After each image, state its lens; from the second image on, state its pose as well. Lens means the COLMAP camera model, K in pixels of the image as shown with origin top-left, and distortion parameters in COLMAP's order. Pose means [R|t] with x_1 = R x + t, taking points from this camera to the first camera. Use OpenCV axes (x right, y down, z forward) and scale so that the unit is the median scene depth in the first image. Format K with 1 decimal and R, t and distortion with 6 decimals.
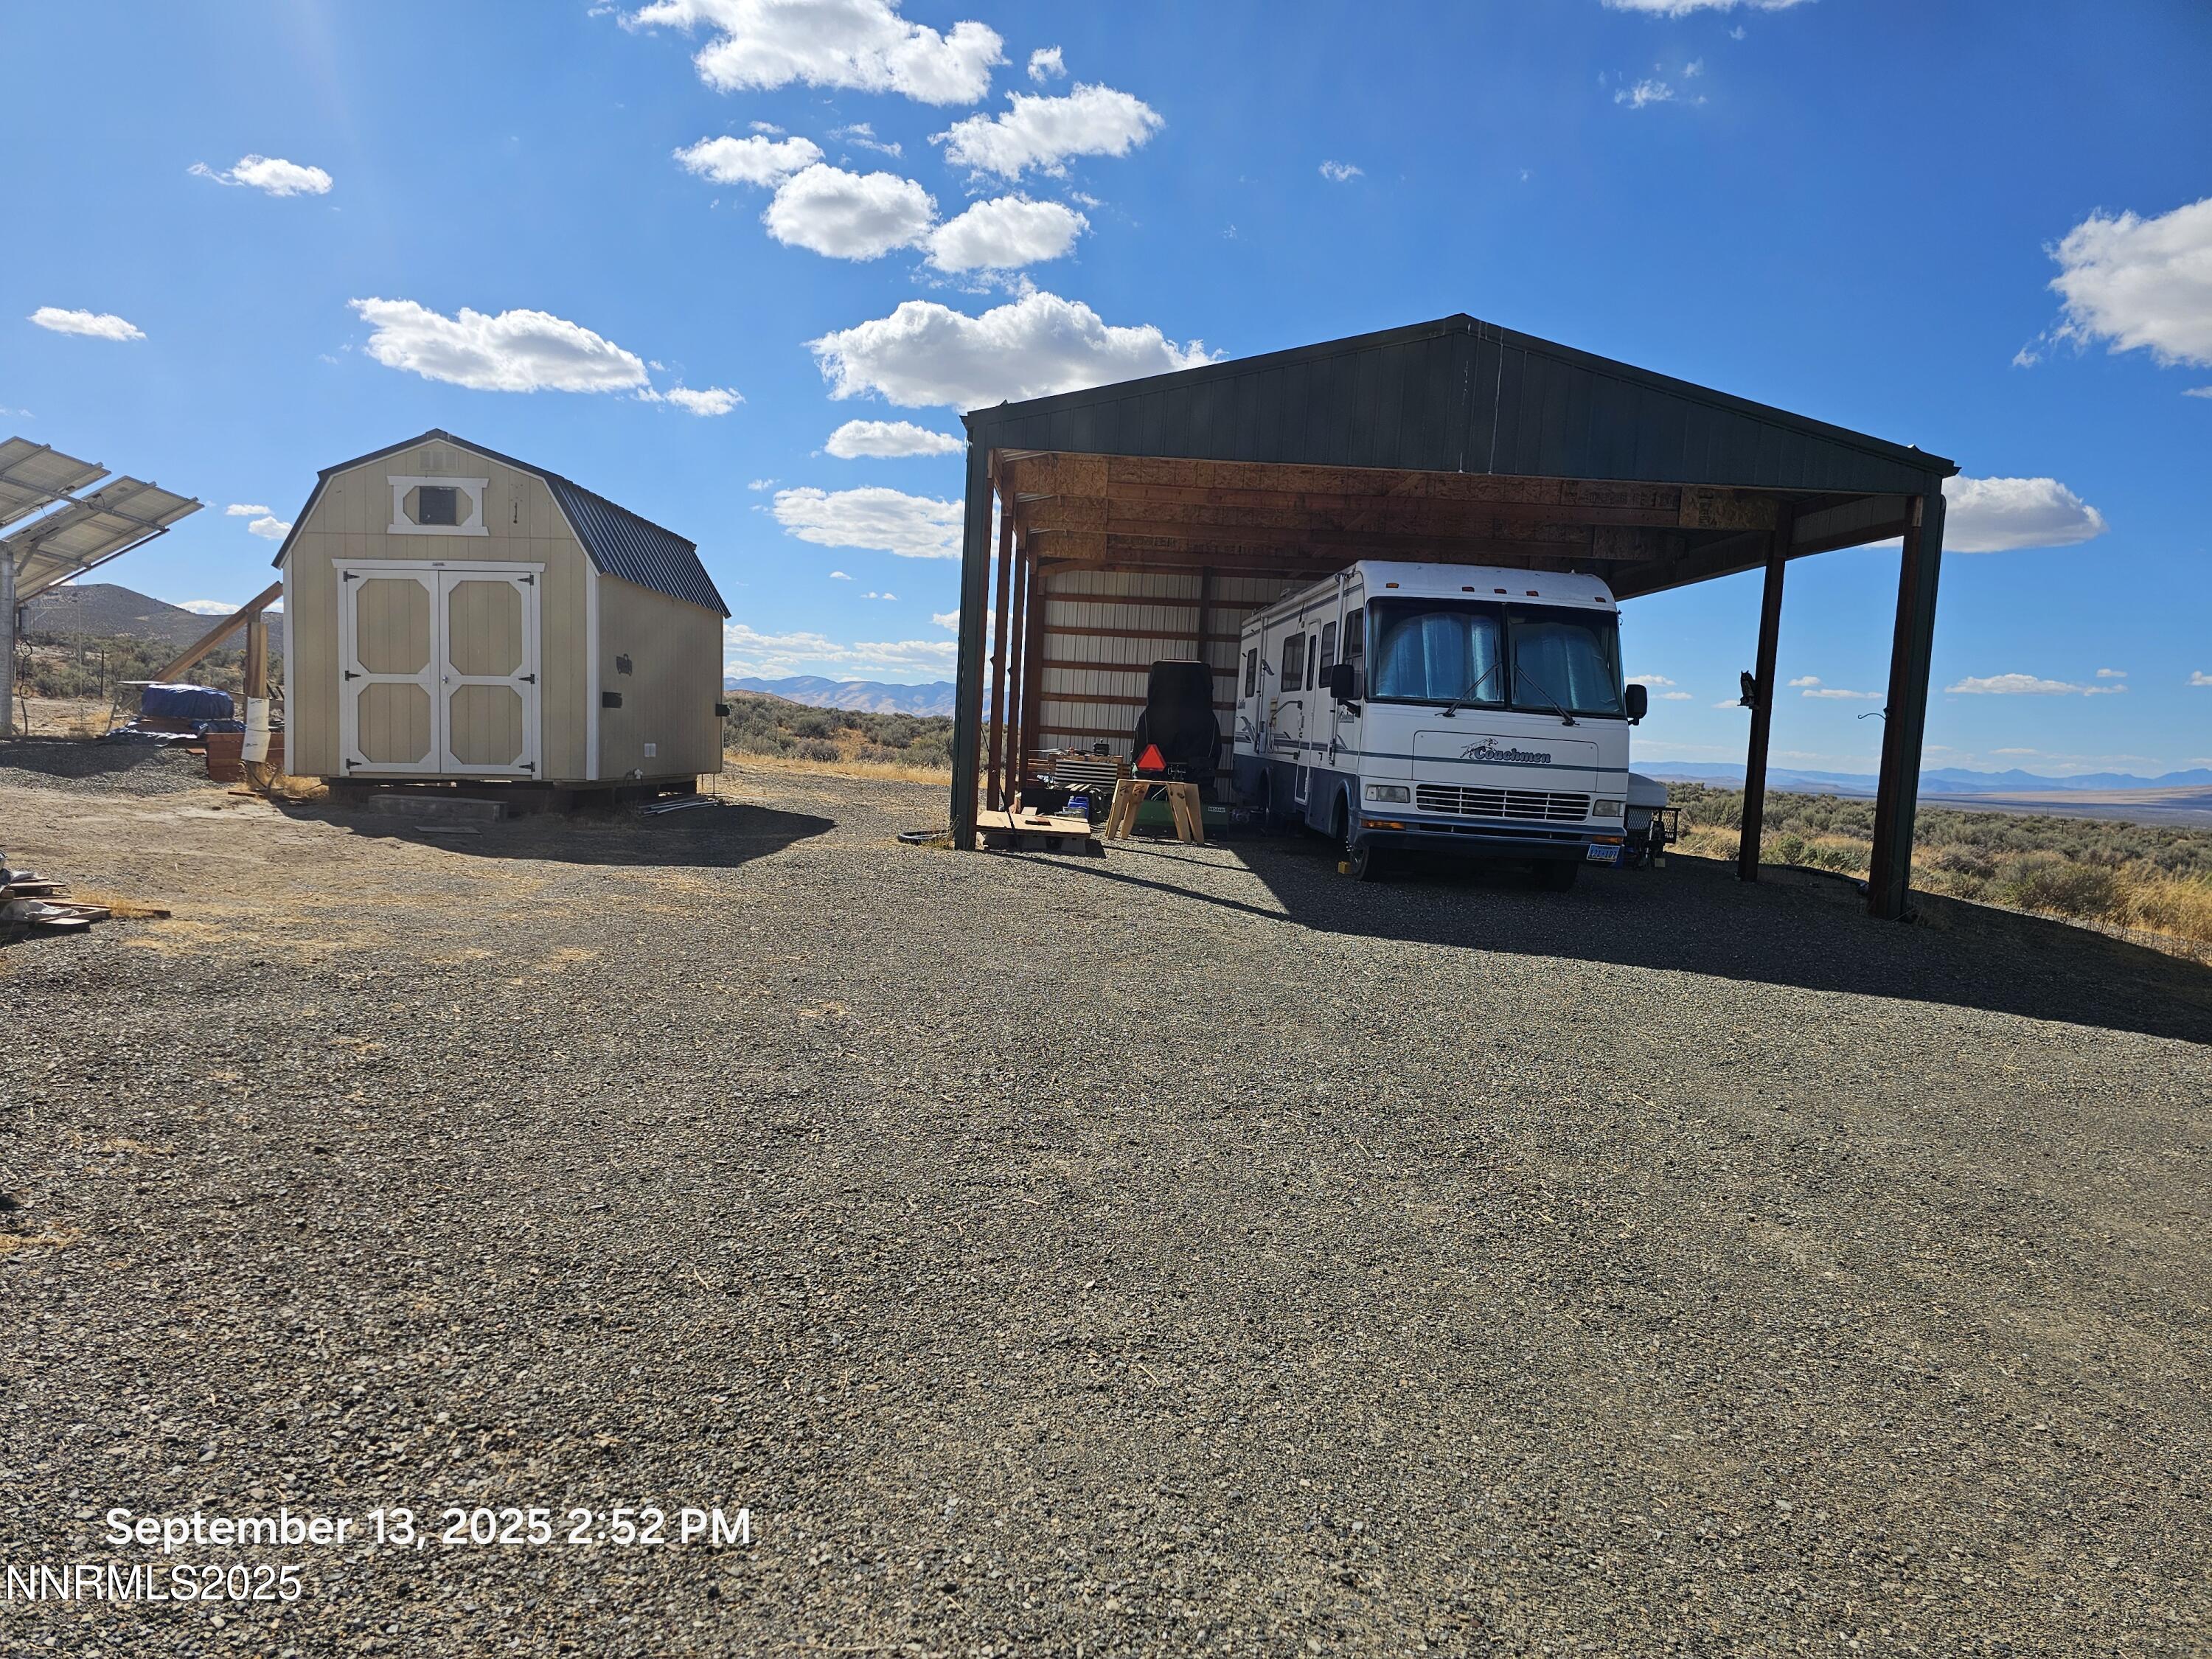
lens RADIAL K [[1487.1, 0, 1049.8], [0, 1487.1, 818.8], [0, 0, 1]] dist [0.031796, -0.004694]
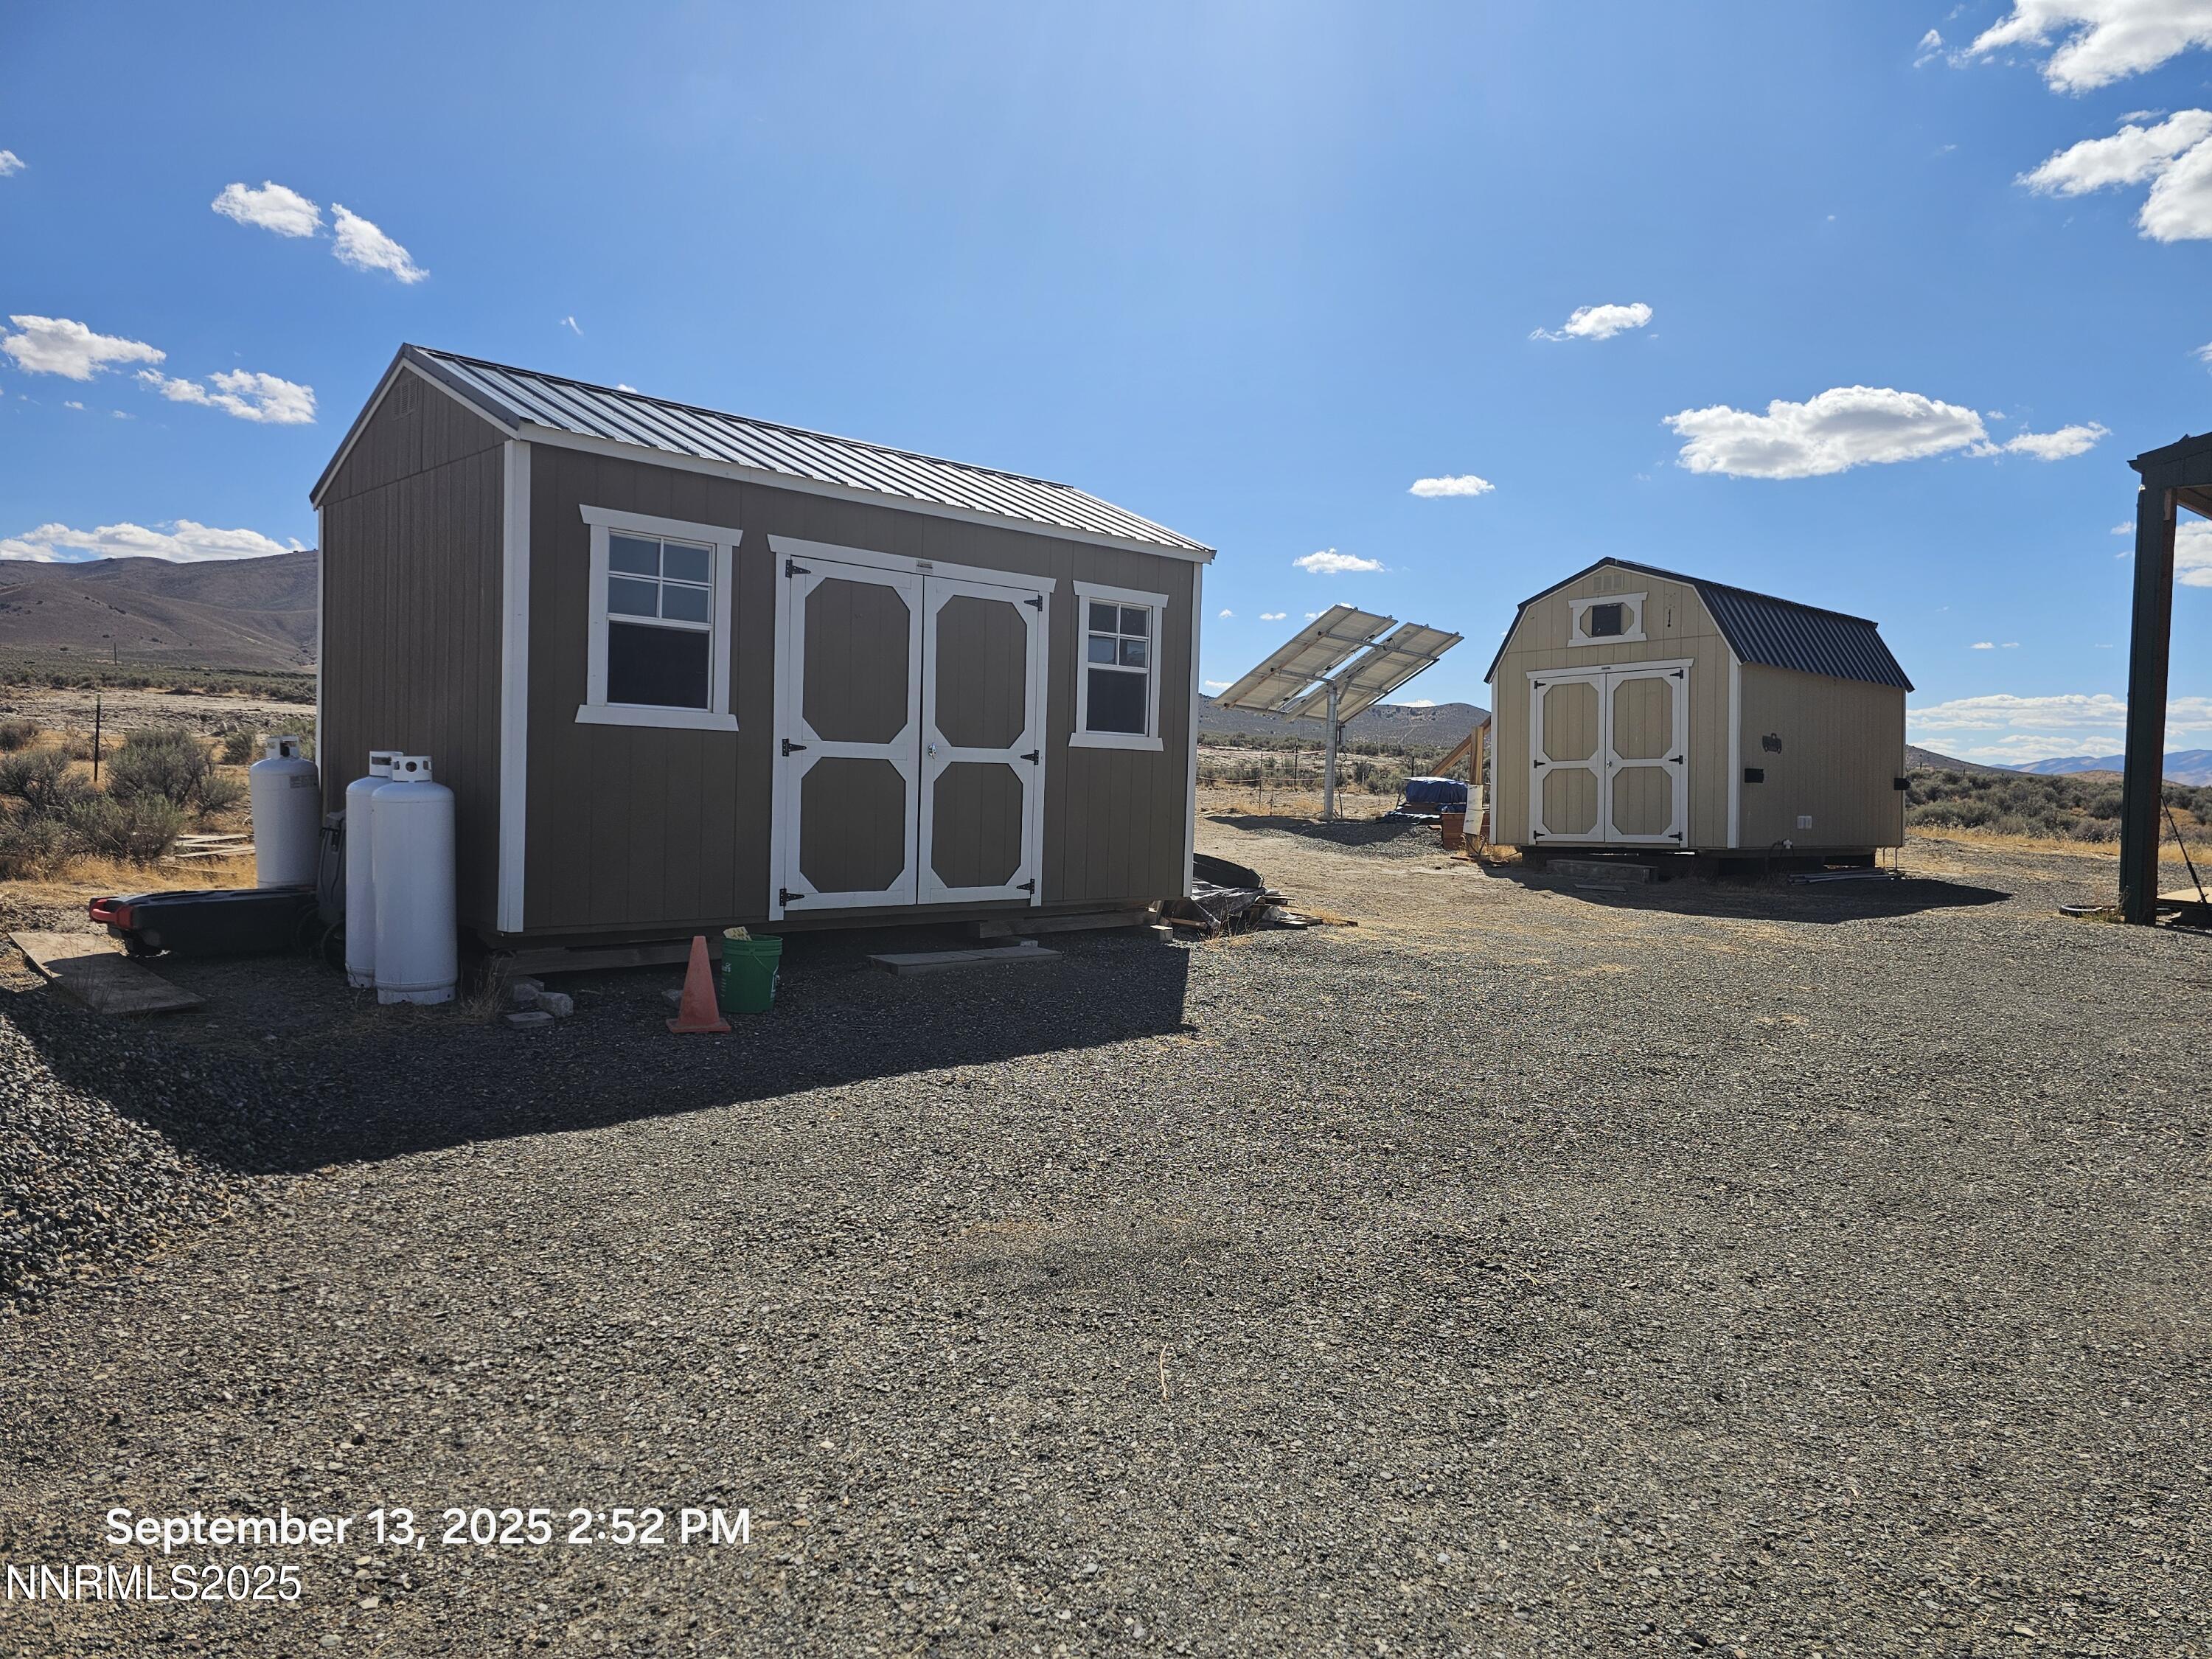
lens RADIAL K [[1481.8, 0, 1115.9], [0, 1481.8, 834.8], [0, 0, 1]] dist [0.067973, -0.053738]
pose [[0.707401, -0.007037, -0.706777, 0.156421], [-0.029517, 0.998784, -0.039488, 0.021930], [0.706195, 0.048796, 0.706333, -0.116669]]
